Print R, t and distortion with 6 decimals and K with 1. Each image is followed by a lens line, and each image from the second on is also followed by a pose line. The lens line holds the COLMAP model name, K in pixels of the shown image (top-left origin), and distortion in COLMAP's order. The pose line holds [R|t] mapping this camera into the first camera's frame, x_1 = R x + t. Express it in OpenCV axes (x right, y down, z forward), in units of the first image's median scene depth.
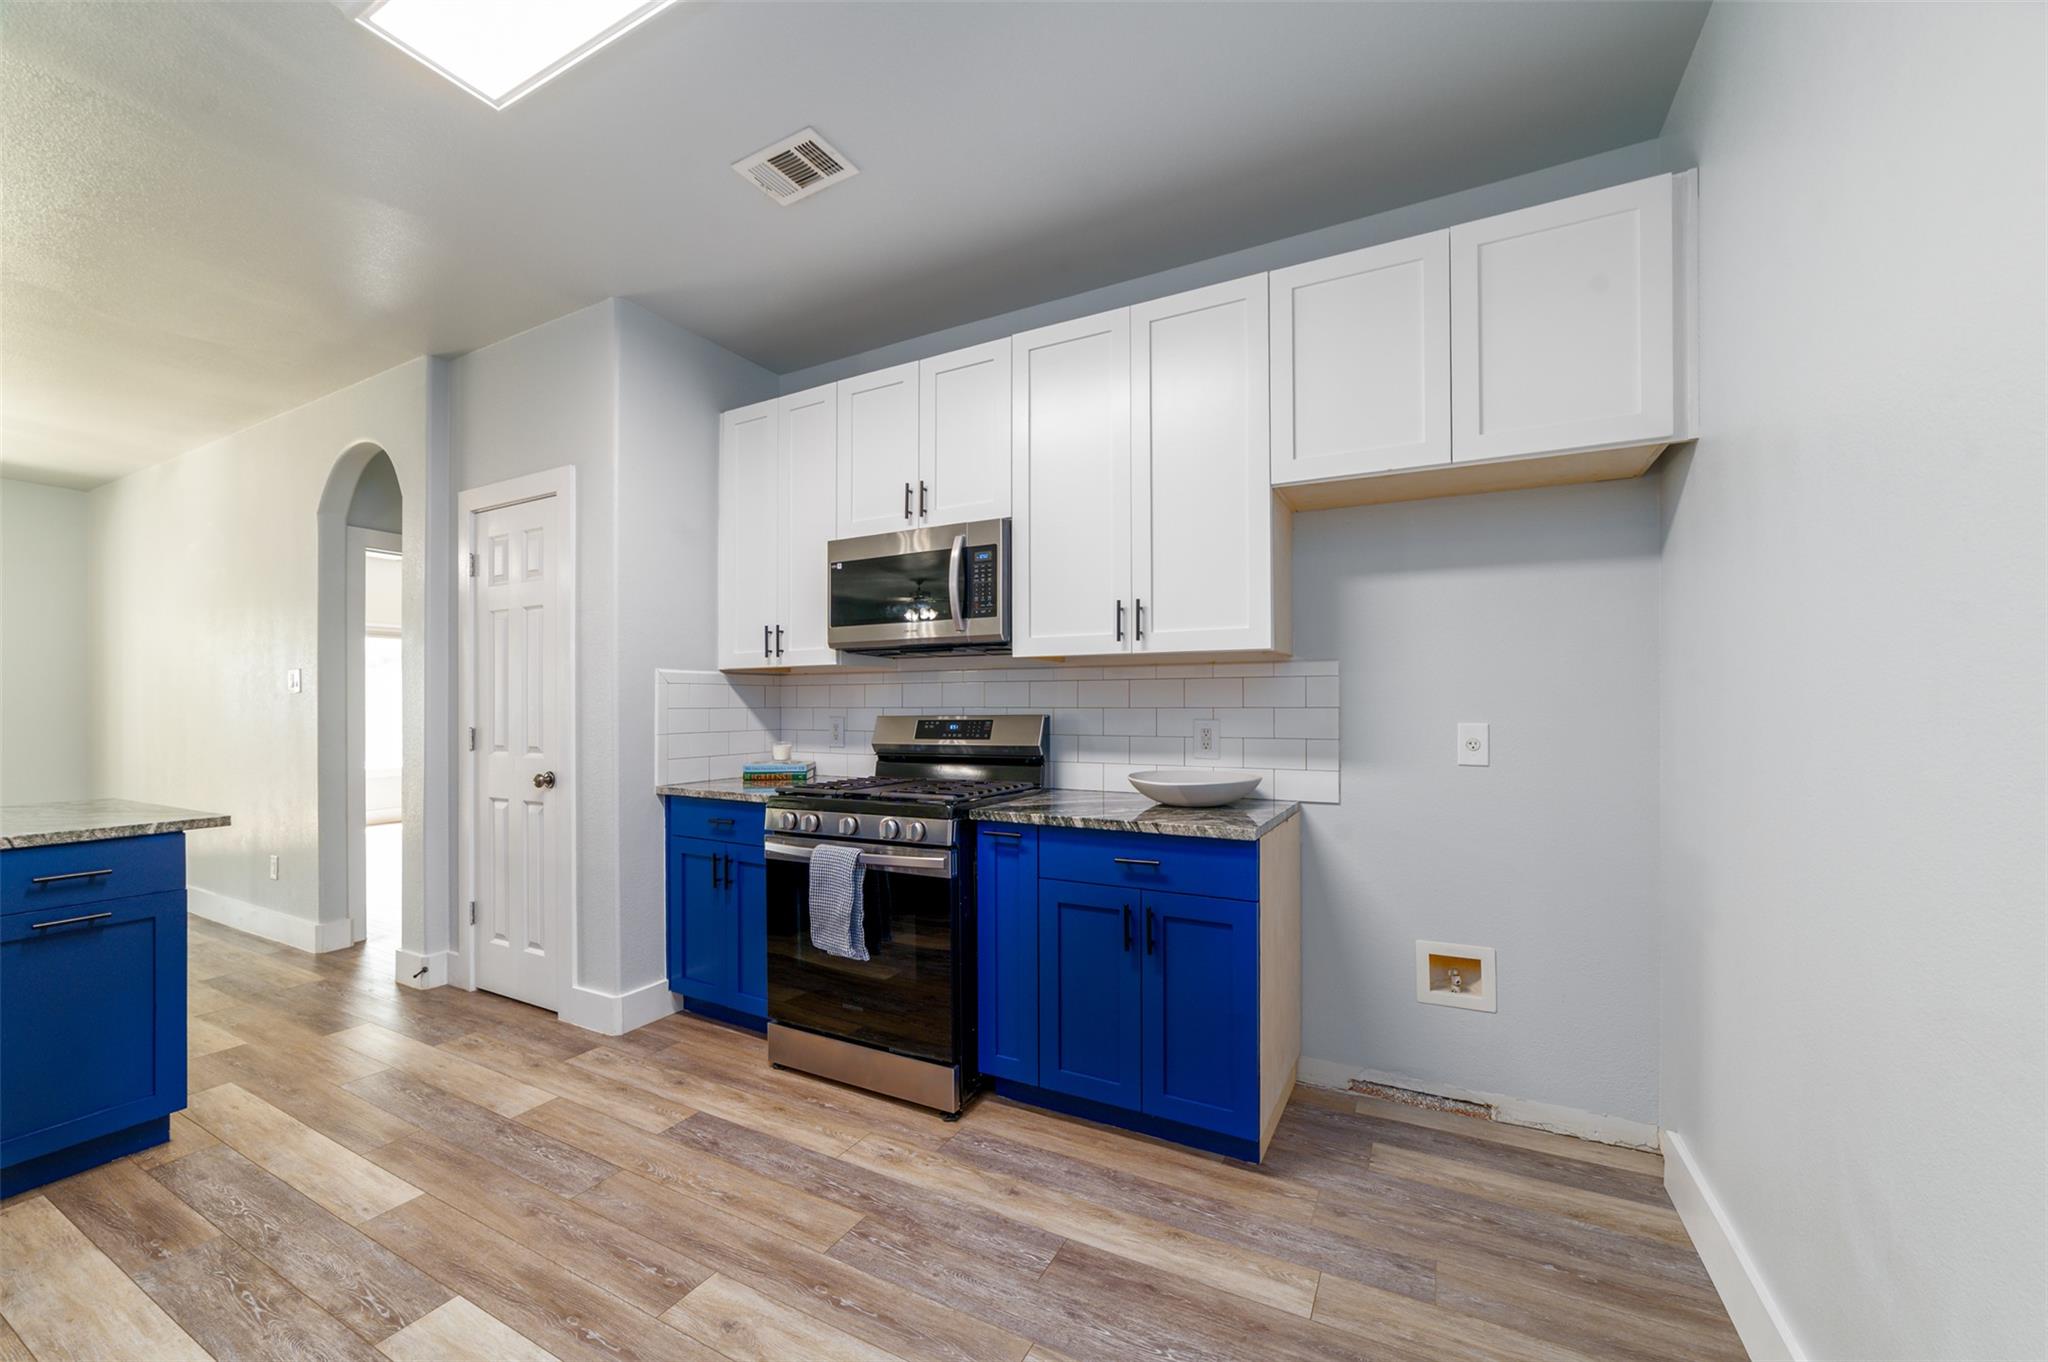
lens RADIAL K [[797.7, 0, 1025.3], [0, 797.7, 704.8], [0, 0, 1]] dist [-0.019283, 0.007446]
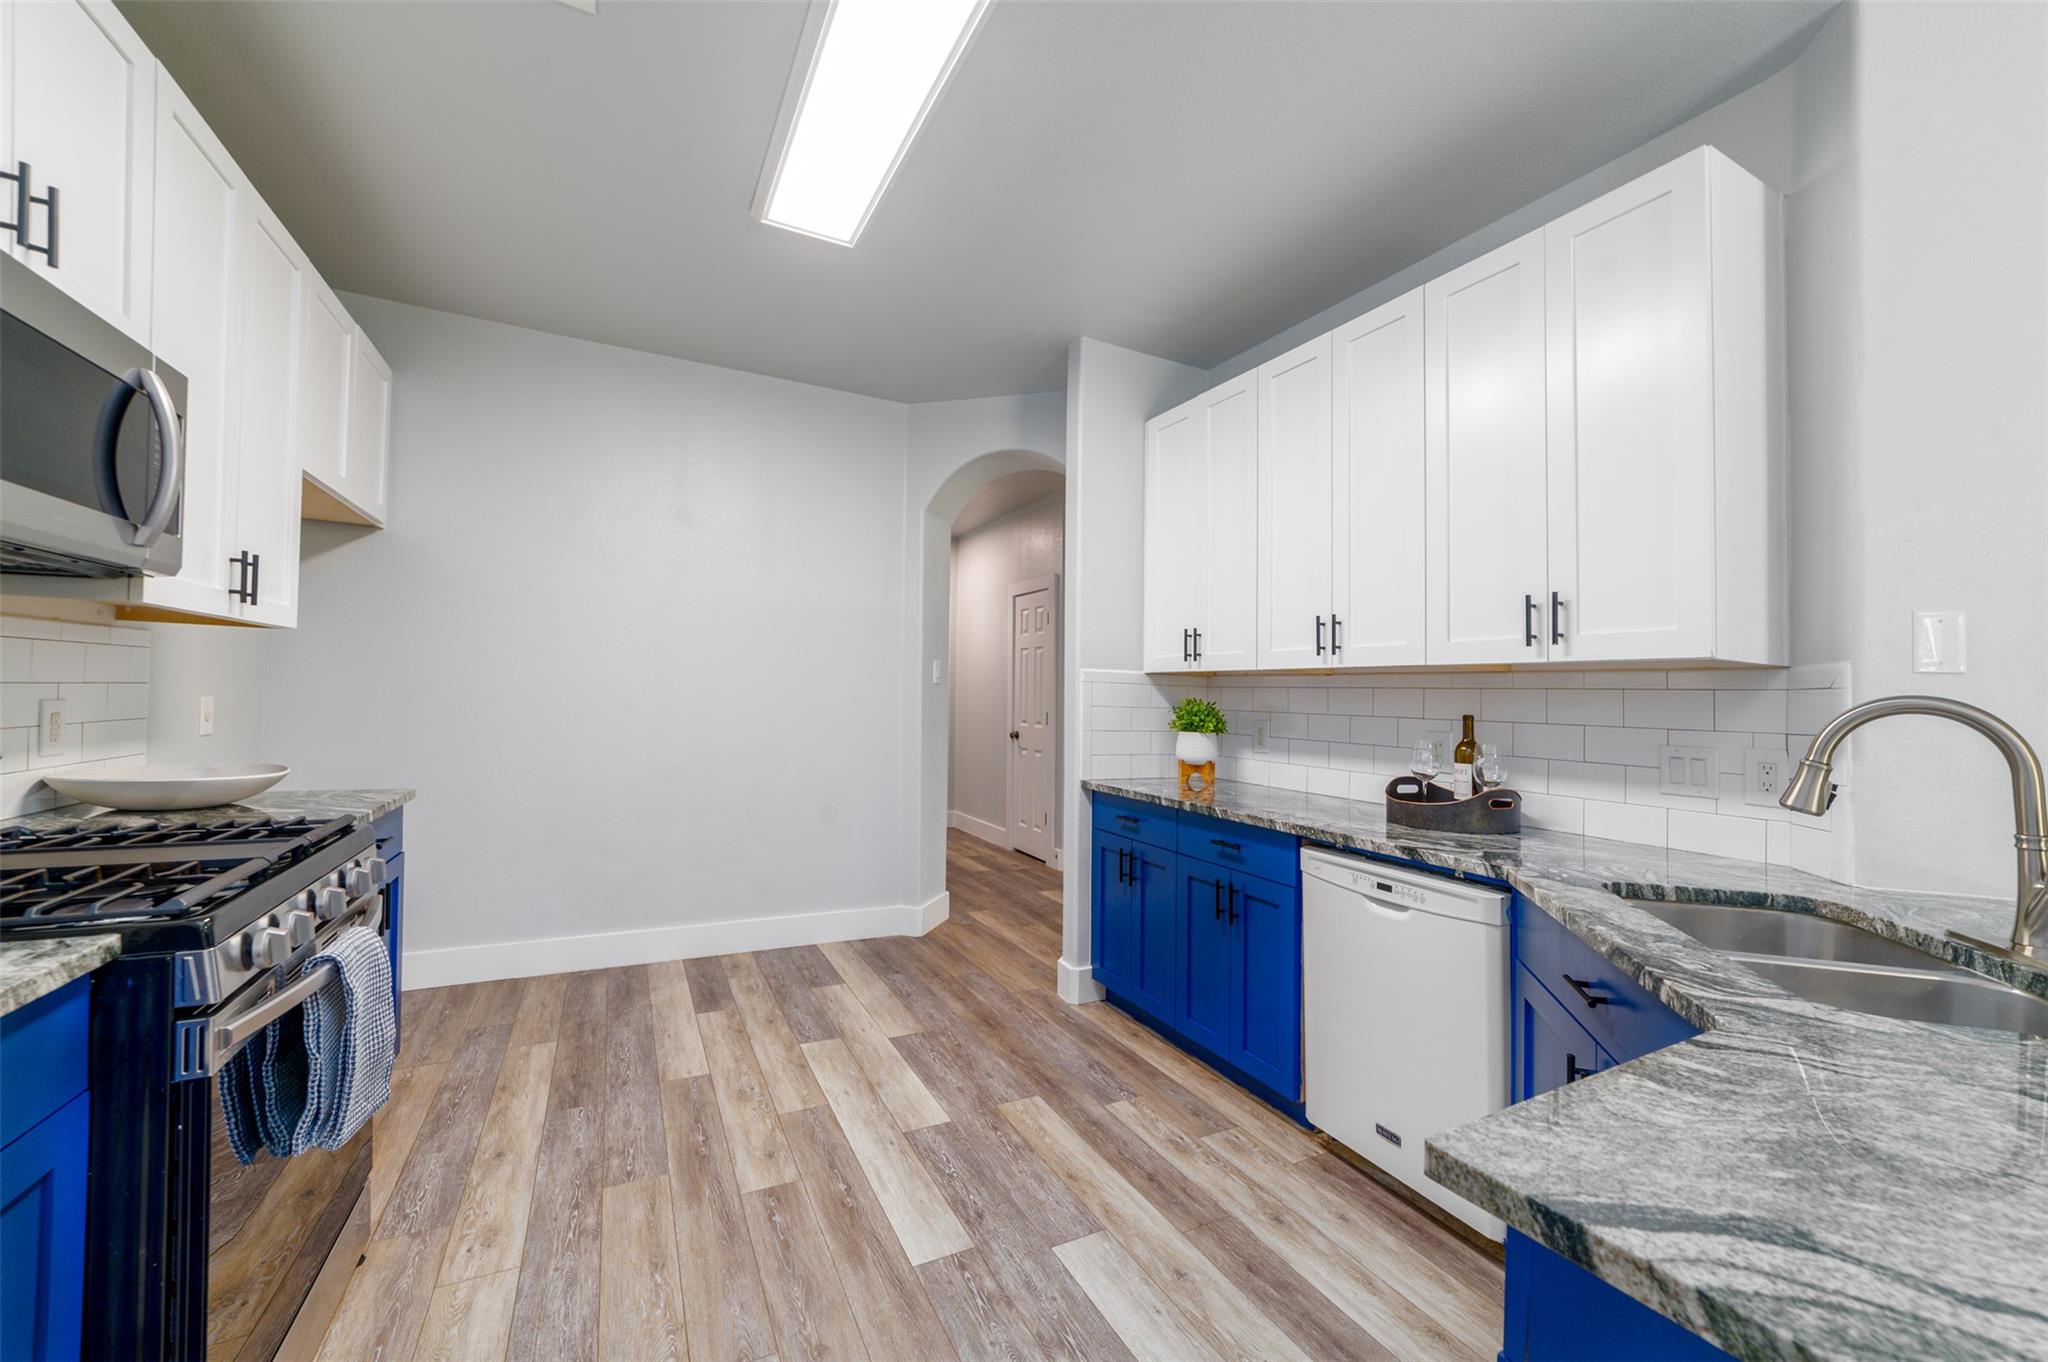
lens RADIAL K [[797.7, 0, 1025.3], [0, 797.7, 704.8], [0, 0, 1]] dist [-0.019283, 0.007446]
pose [[-0.821491, -0.023951, 0.569719, -0.946468], [-0.026849, 0.999634, 0.003309, -0.002710], [-0.569590, -0.012578, -0.821833, 1.190257]]
